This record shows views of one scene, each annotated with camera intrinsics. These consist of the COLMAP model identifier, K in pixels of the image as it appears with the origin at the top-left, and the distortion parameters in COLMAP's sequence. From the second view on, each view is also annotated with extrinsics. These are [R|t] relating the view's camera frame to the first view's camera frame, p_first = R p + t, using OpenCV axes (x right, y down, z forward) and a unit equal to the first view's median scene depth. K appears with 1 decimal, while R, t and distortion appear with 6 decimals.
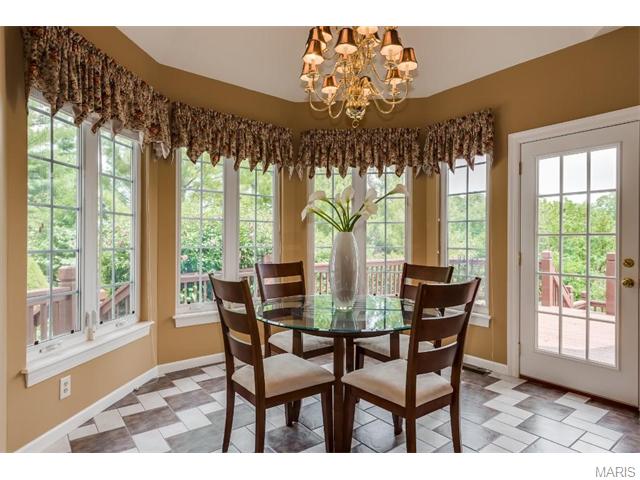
lens RADIAL K [[379.2, 0, 321.4], [0, 379.2, 242.7], [0, 0, 1]] dist [0.006016, -0.000553]
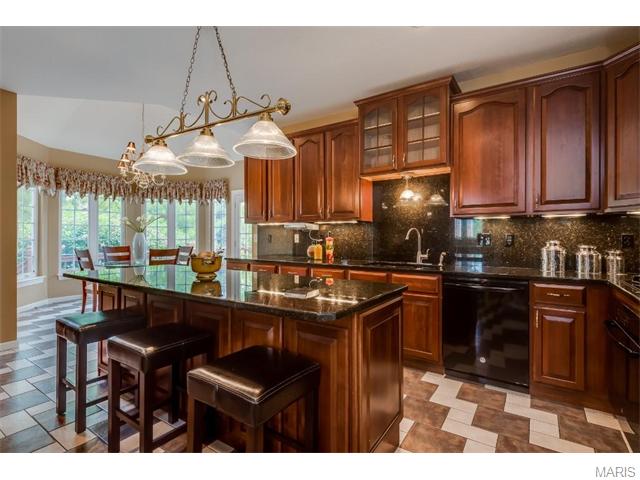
lens RADIAL K [[317.8, 0, 317.9], [0, 317.8, 238.5], [0, 0, 1]] dist [0.004763, -0.001175]
pose [[0.948149, -0.000406, 0.317825, 0.347740], [-0.000713, 0.999994, 0.003405, 0.001510], [-0.317824, -0.003456, 0.948143, -0.945370]]
